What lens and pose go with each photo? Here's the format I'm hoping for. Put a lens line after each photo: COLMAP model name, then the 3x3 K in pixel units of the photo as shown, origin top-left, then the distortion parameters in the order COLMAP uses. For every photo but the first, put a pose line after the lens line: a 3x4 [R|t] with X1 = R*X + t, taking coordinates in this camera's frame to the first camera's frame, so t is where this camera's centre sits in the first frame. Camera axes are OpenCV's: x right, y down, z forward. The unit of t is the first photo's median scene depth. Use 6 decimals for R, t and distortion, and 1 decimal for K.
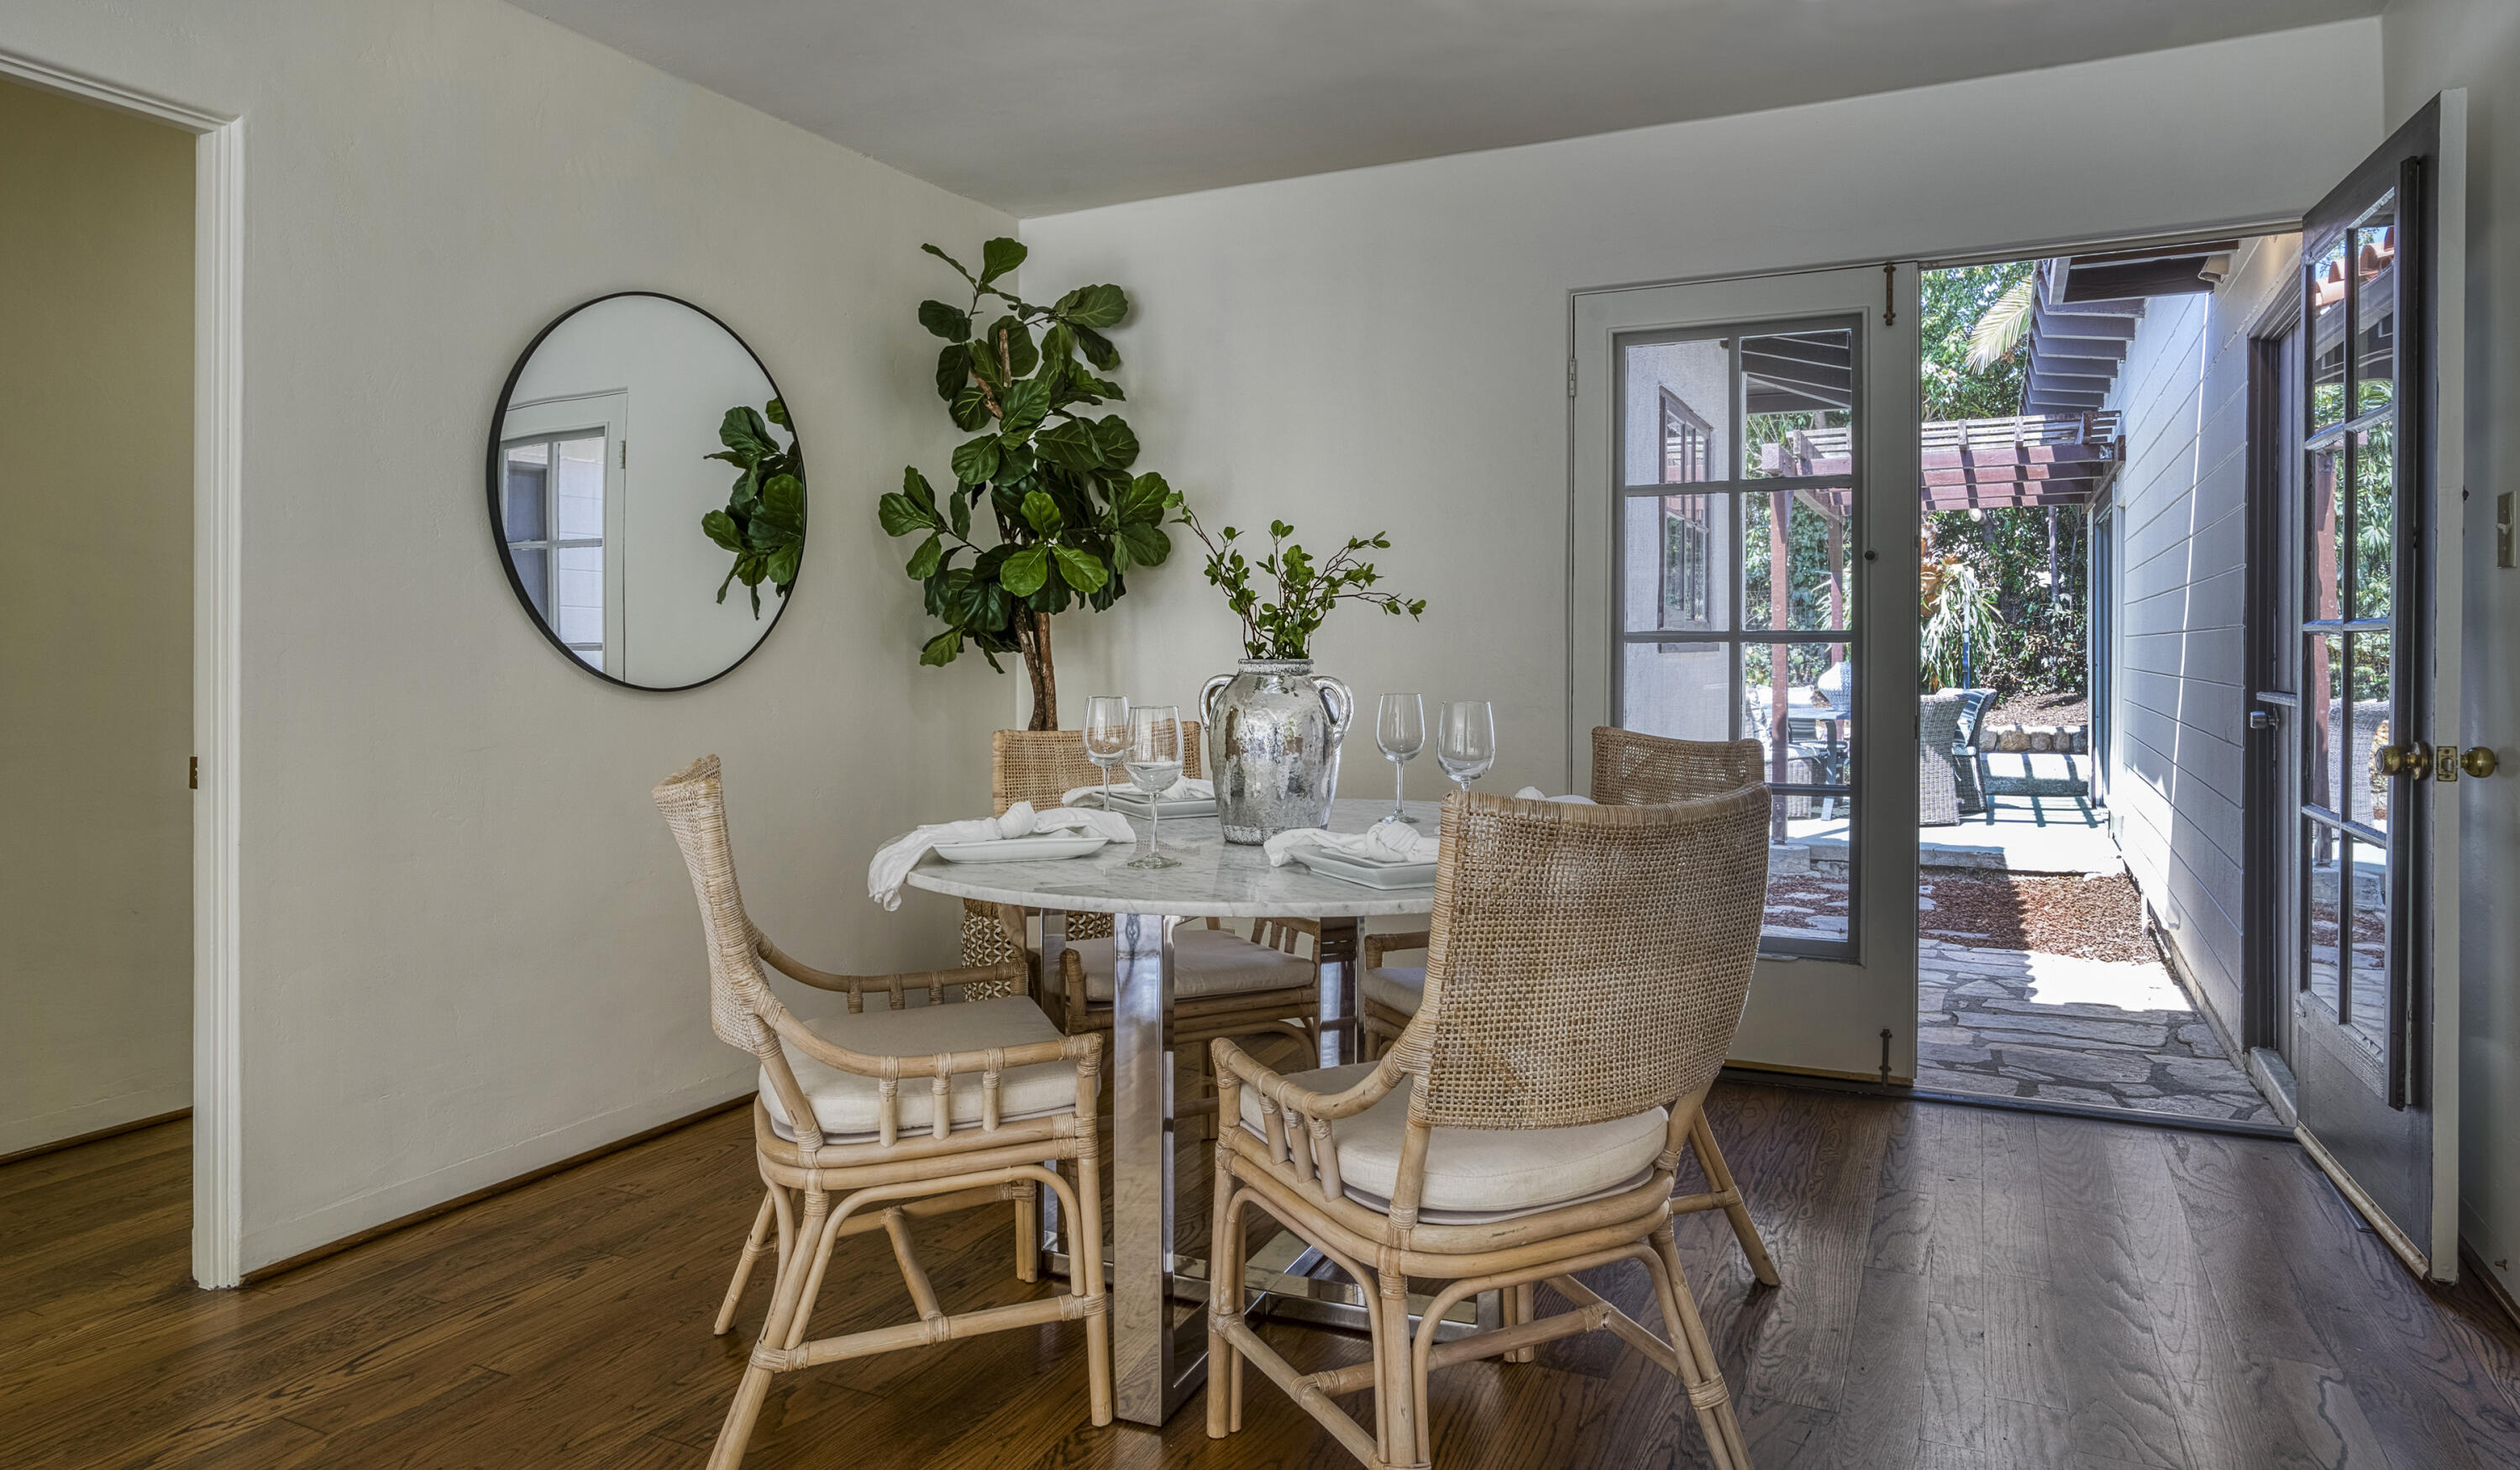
lens RADIAL K [[1546.3, 0, 1260.0], [0, 1546.3, 735.0], [0, 0, 1]] dist [0.001200, 0.000237]
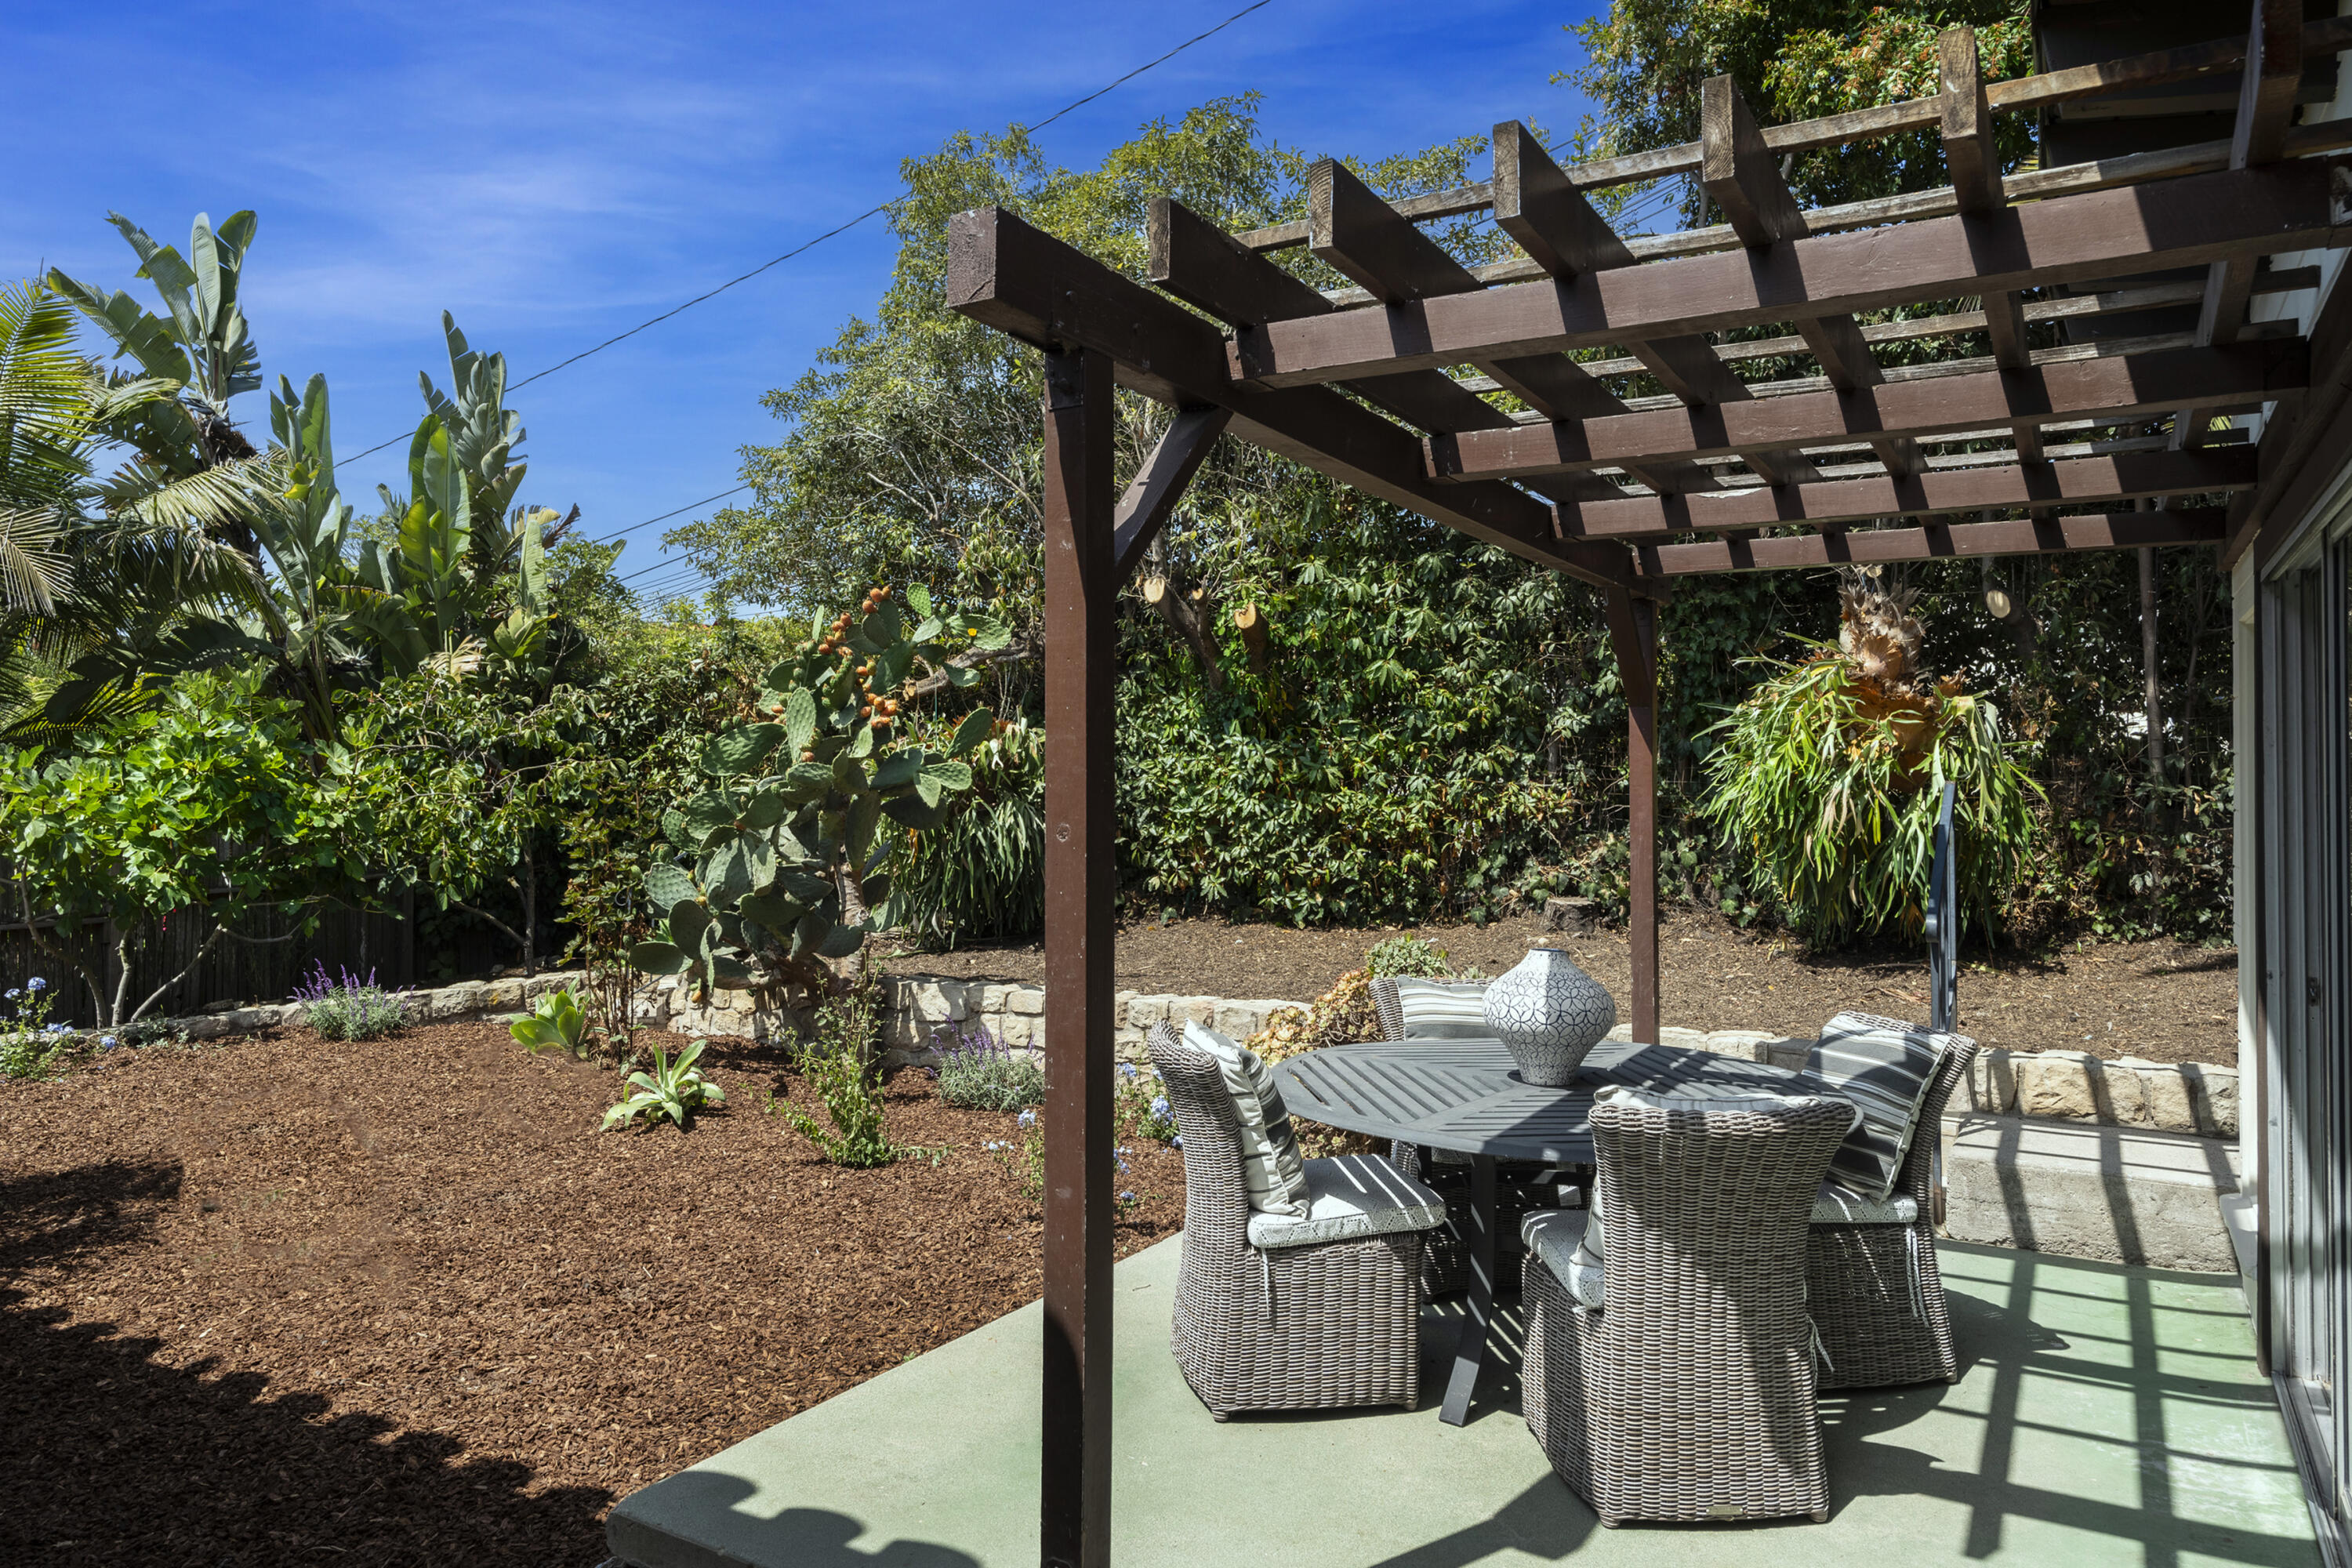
lens RADIAL K [[1561.7, 0, 1176.0], [0, 1561.7, 784.0], [0, 0, 1]] dist [-0.003363, -0.001459]
pose [[0.995764, 0.024305, -0.088674, 0.229068], [-0.029398, 0.997965, -0.056587, -0.041615], [0.087118, 0.058954, 0.994452, 0.445078]]
